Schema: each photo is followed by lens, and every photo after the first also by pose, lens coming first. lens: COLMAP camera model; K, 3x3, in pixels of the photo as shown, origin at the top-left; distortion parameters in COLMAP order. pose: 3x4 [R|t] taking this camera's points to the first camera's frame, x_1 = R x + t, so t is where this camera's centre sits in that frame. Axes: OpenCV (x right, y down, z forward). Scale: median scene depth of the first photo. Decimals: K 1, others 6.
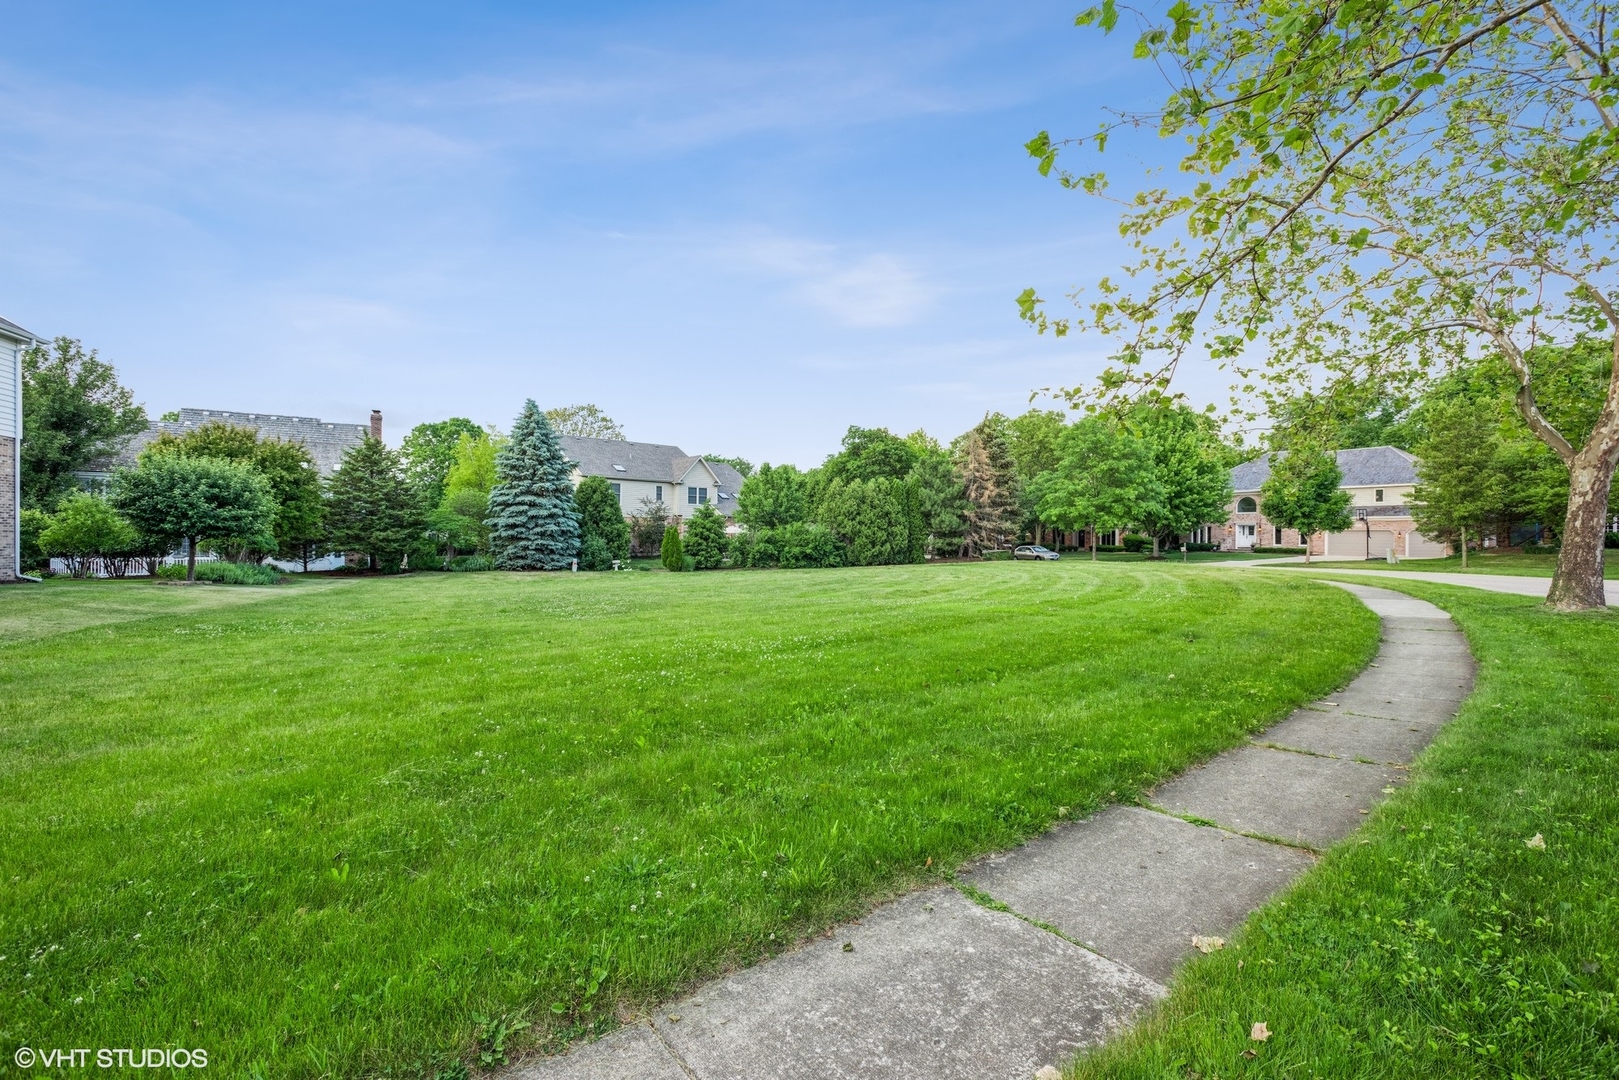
lens RADIAL K [[768.2, 0, 811.8], [0, 768.2, 501.2], [0, 0, 1]] dist [0.001043, 0.000086]
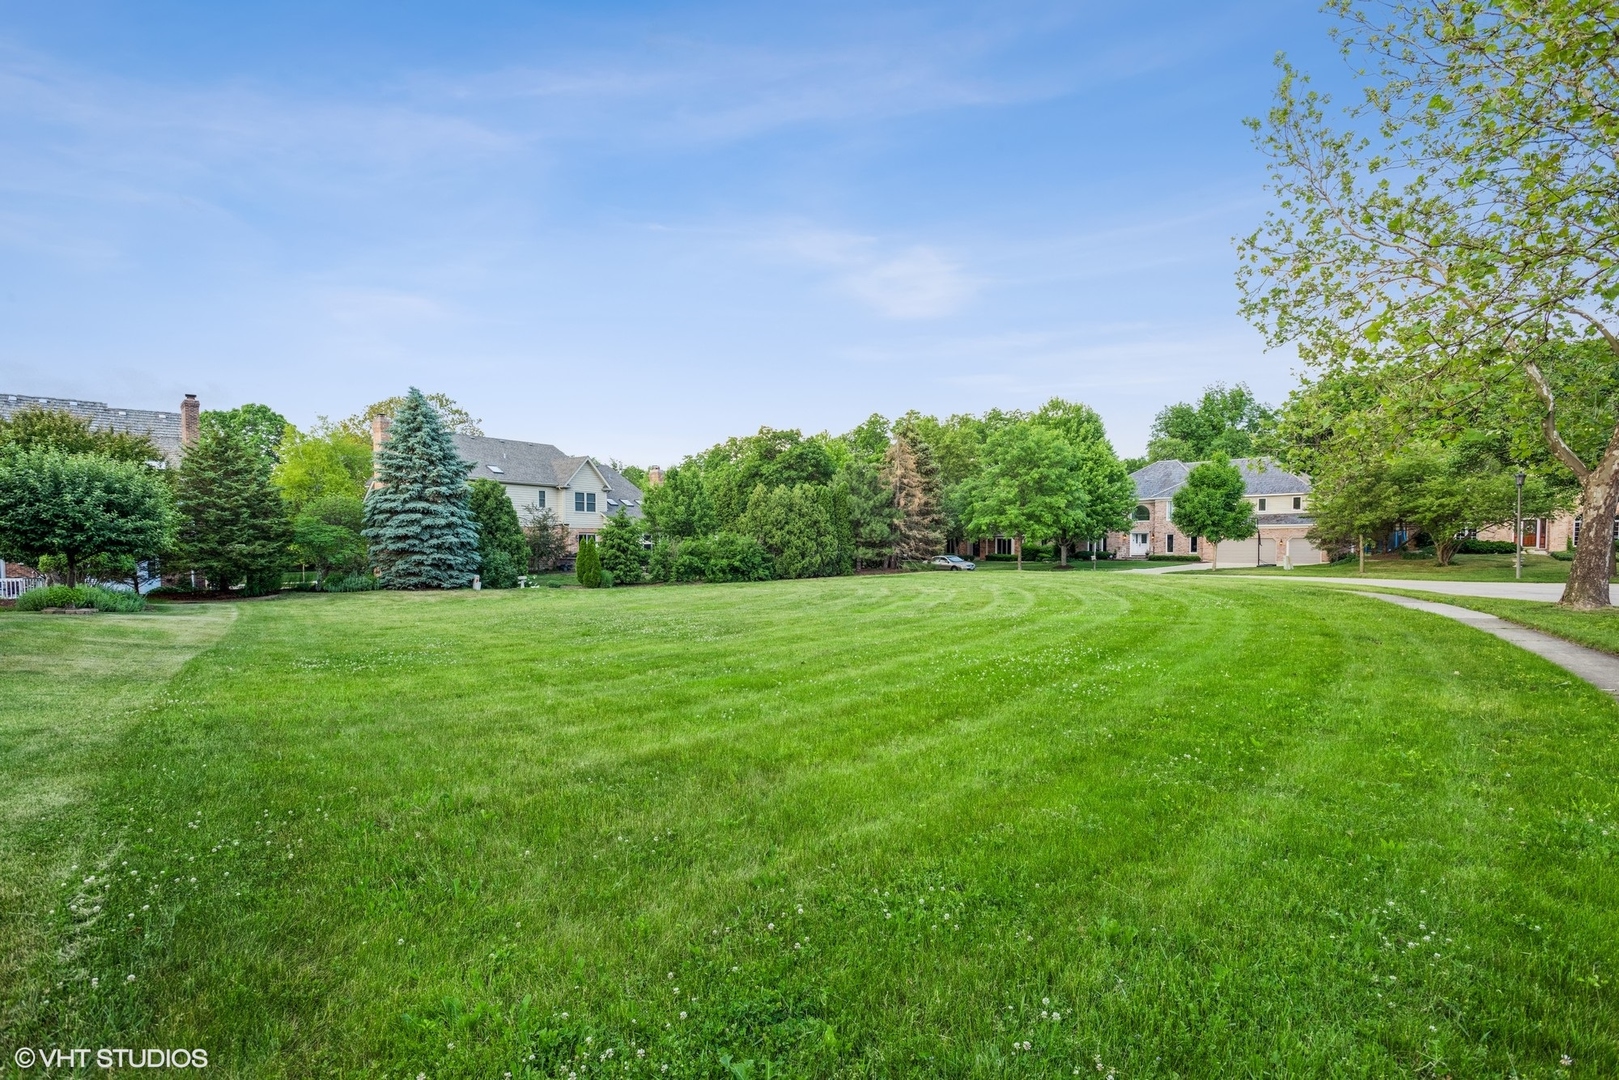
lens RADIAL K [[844.9, 0, 809.5], [0, 844.9, 540.0], [0, 0, 1]] dist [0.003652, 0.000834]
pose [[0.980651, -0.004555, 0.195709, -0.113242], [-0.003001, 0.999262, 0.038294, -0.001869], [-0.195739, -0.038141, 0.979914, -0.003810]]
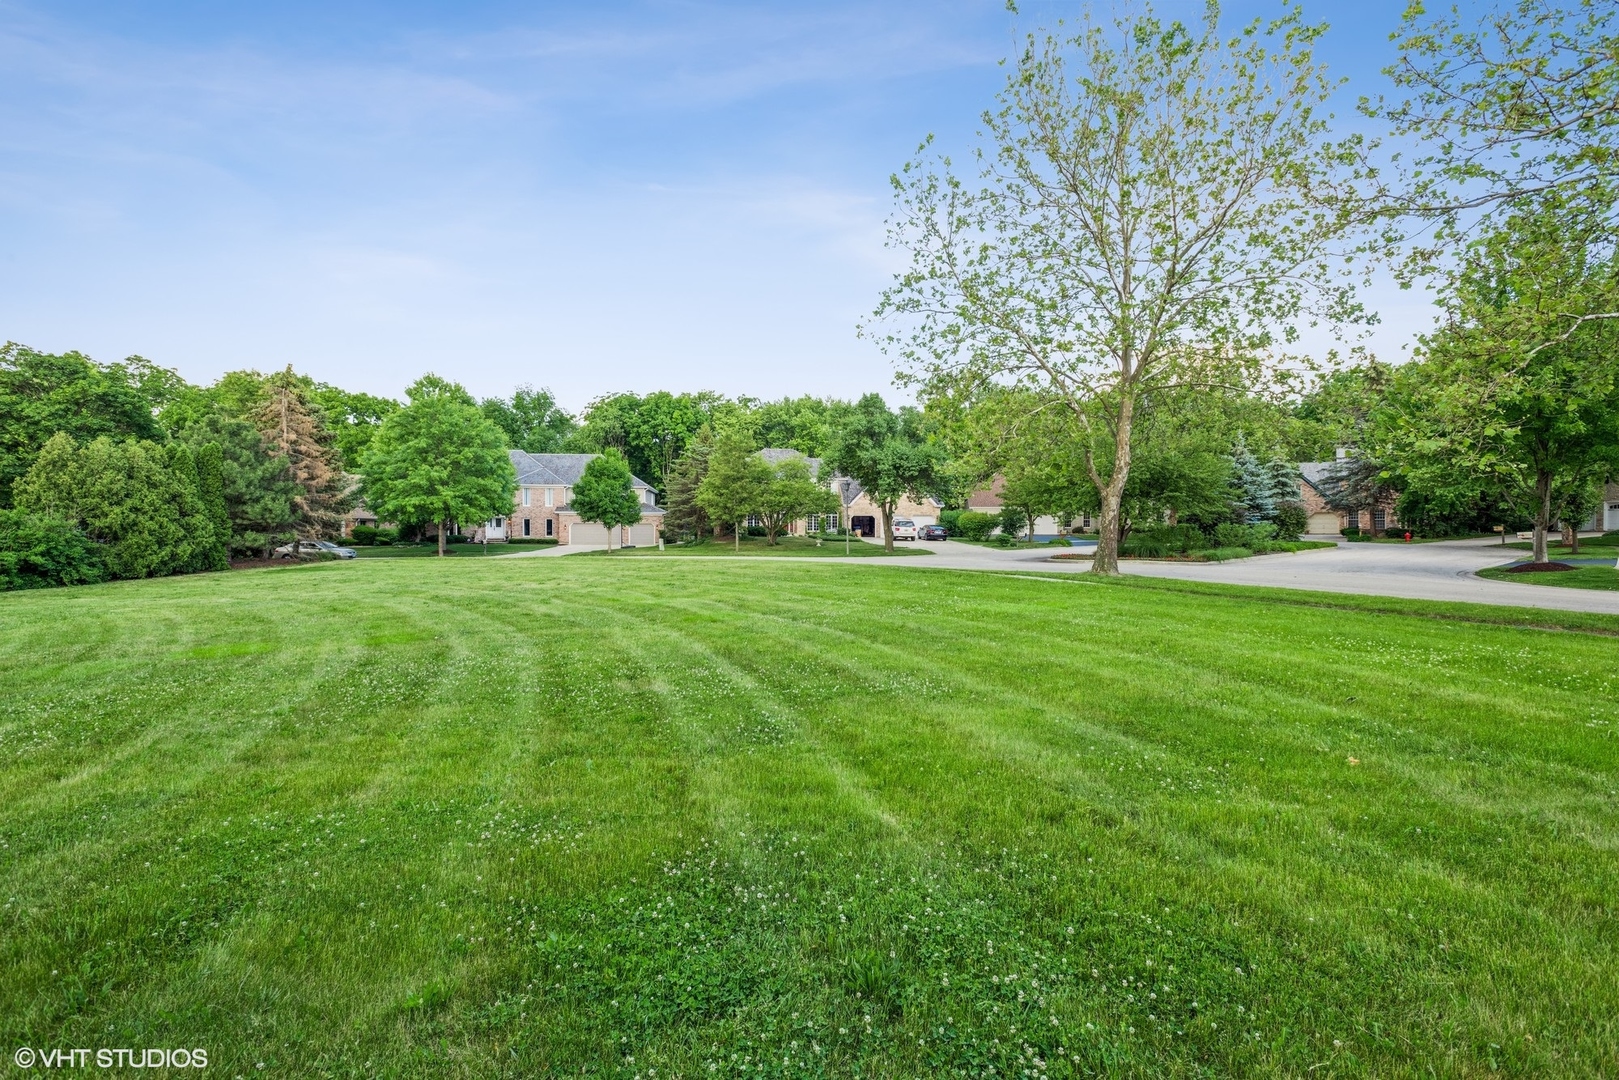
lens RADIAL K [[744.5, 0, 812.4], [0, 744.5, 533.6], [0, 0, 1]] dist [0.000421, 0.000255]
pose [[0.431813, -0.008012, 0.901928, -0.244394], [-0.043012, 0.998640, 0.029464, 0.006235], [-0.900937, -0.051517, 0.430881, 0.249416]]
